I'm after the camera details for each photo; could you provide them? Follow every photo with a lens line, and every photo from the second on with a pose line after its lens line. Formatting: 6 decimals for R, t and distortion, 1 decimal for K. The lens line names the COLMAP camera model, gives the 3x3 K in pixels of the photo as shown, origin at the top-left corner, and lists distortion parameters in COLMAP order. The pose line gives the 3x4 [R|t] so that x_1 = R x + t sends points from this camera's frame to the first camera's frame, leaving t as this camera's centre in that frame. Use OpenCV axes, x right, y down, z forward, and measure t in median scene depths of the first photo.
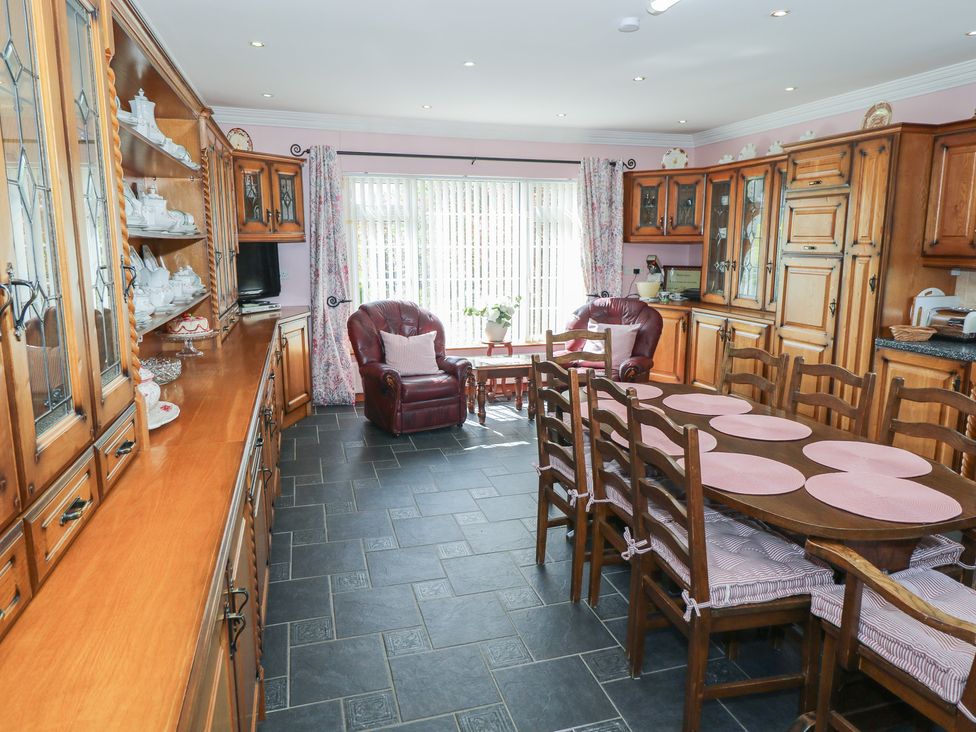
lens RADIAL K [[658.5, 0, 488.9], [0, 658.5, 353.2], [0, 0, 1]] dist [0.007436, -0.004411]
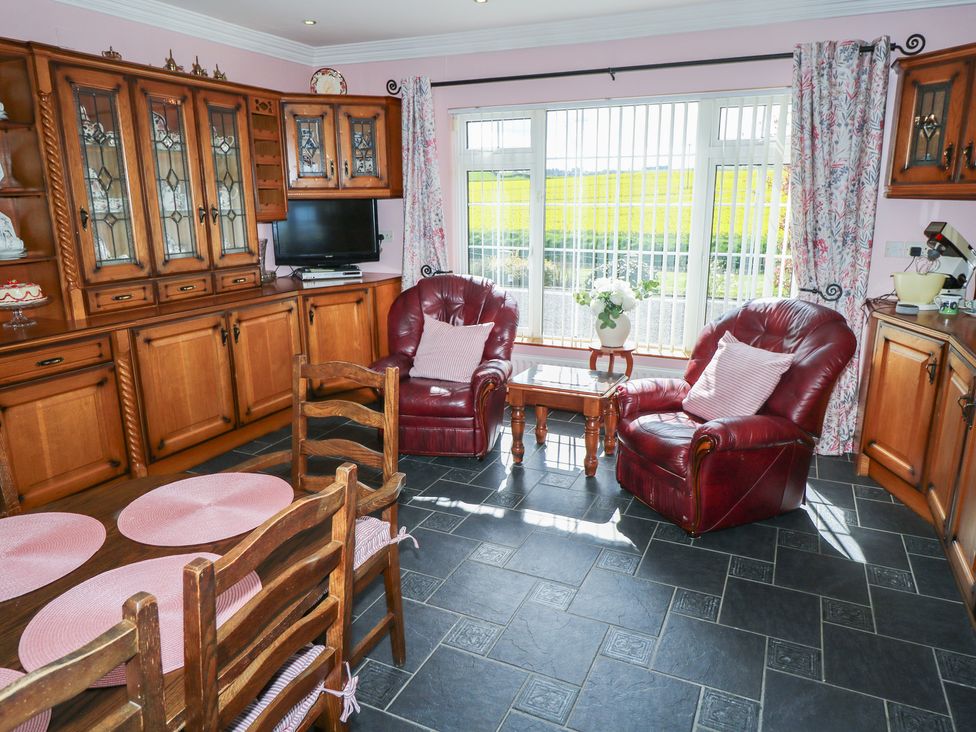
lens RADIAL K [[658.5, 0, 488.9], [0, 658.5, 353.2], [0, 0, 1]] dist [0.007436, -0.004411]
pose [[0.755378, 0.144196, -0.639227, 0.343632], [-0.106822, 0.989537, 0.096986, -0.062552], [0.646524, -0.004978, 0.762878, 0.398774]]
